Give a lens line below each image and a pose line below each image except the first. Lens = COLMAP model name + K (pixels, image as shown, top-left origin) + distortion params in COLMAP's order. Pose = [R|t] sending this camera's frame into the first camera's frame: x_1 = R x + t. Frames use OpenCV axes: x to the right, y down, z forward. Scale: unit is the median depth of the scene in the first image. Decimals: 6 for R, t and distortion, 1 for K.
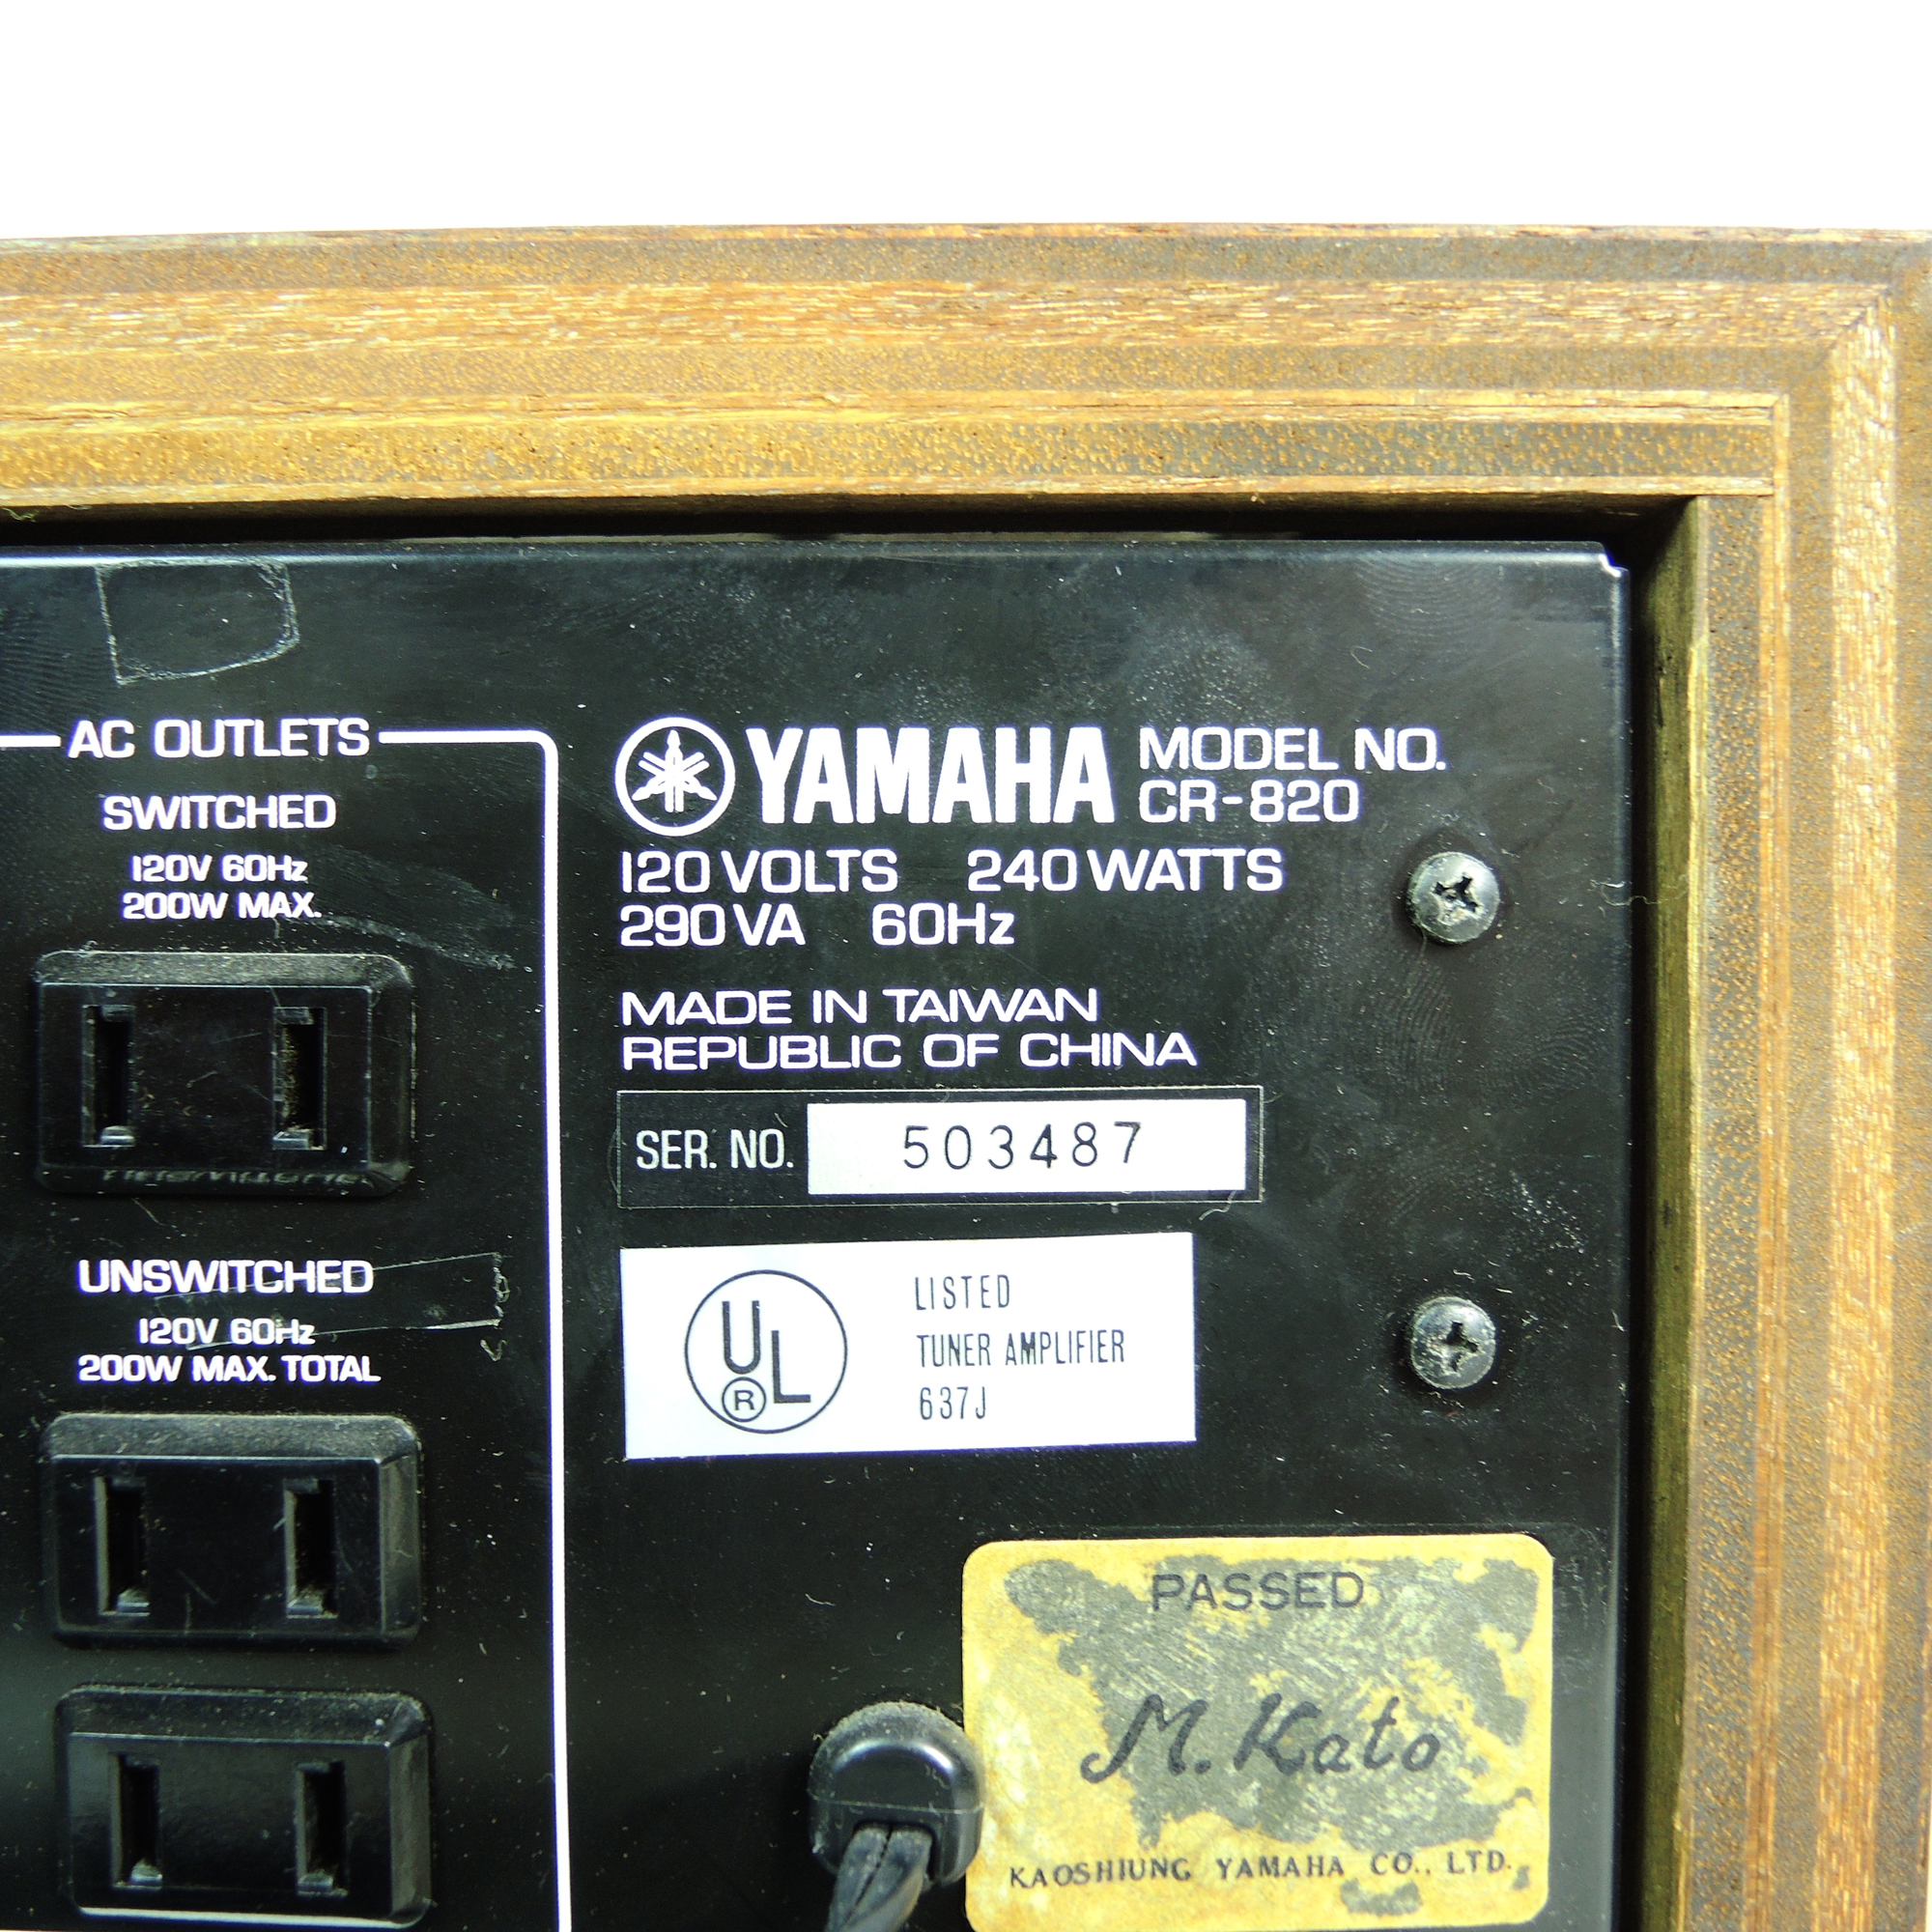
lens RADIAL K [[2006.1, 0, 966.0], [0, 2006.1, 966.0], [0, 0, 1]] dist [-0.044025, -0.017920]
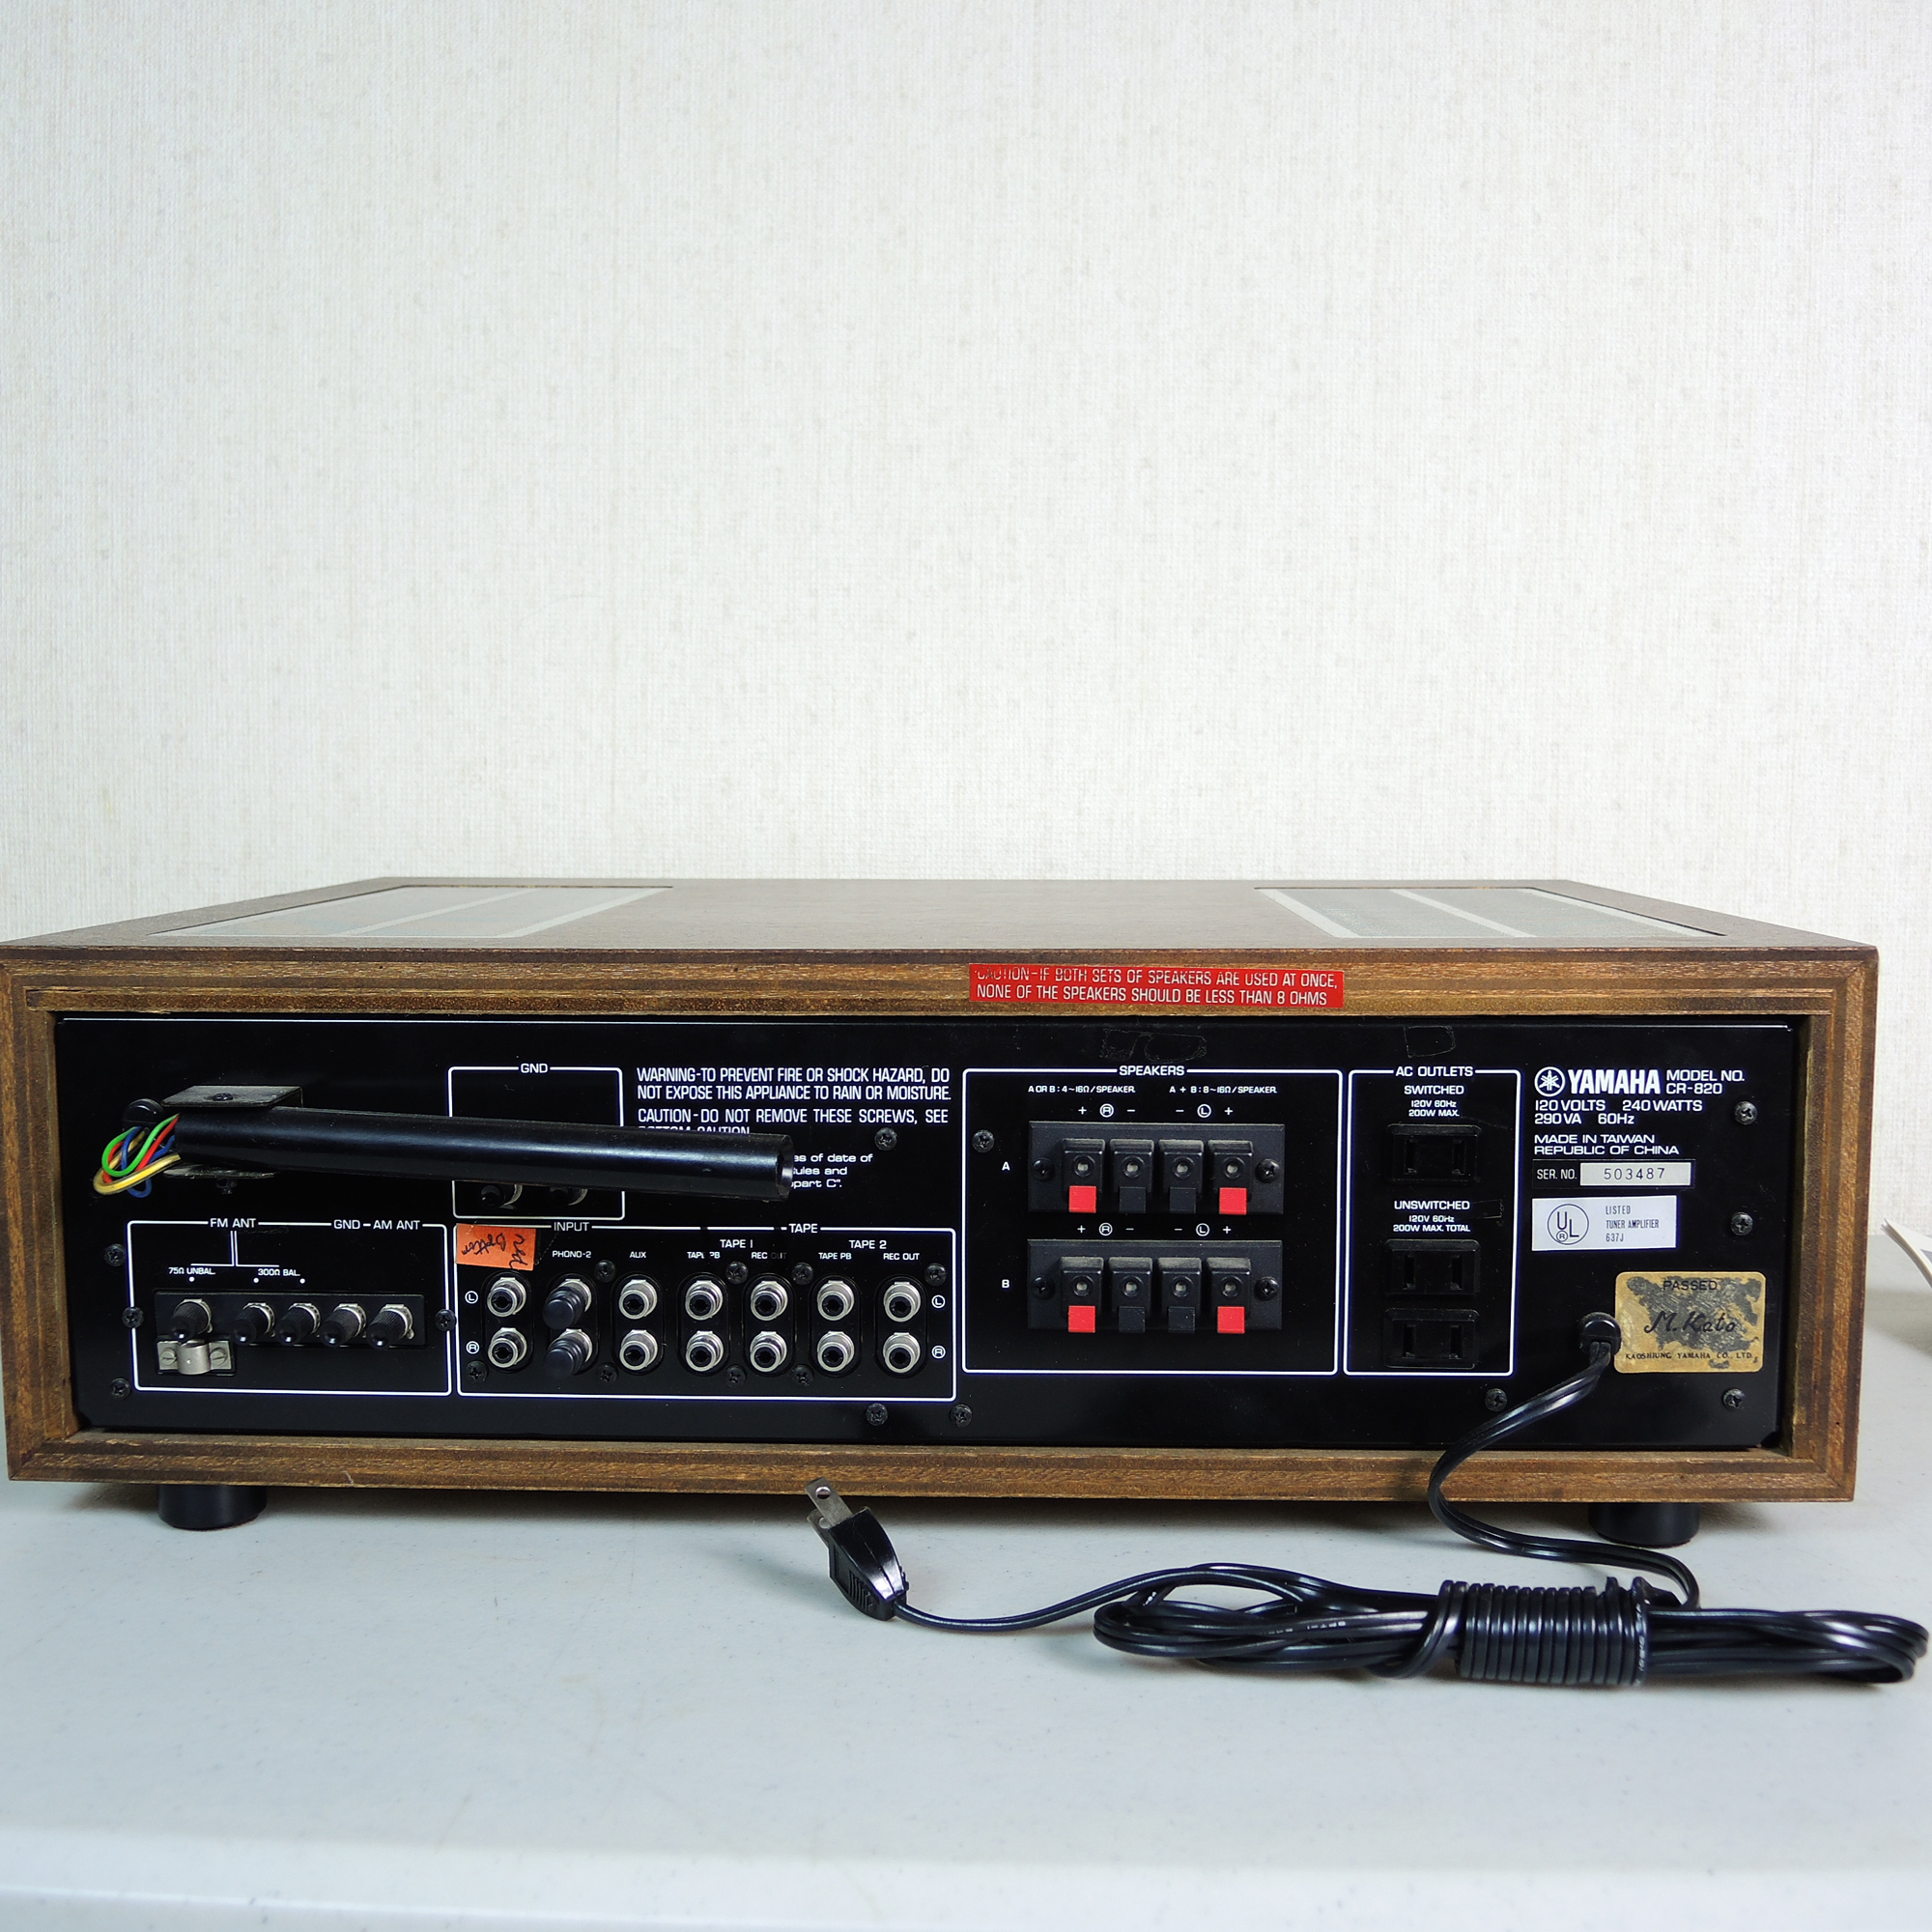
lens RADIAL K [[2006.1, 0, 966.0], [0, 2006.1, 966.0], [0, 0, 1]] dist [-0.044025, -0.017920]
pose [[0.998423, 0.005293, -0.055896, -1.082032], [-0.001558, 0.997776, 0.066642, -0.586302], [0.056125, -0.066450, 0.996210, -3.006065]]
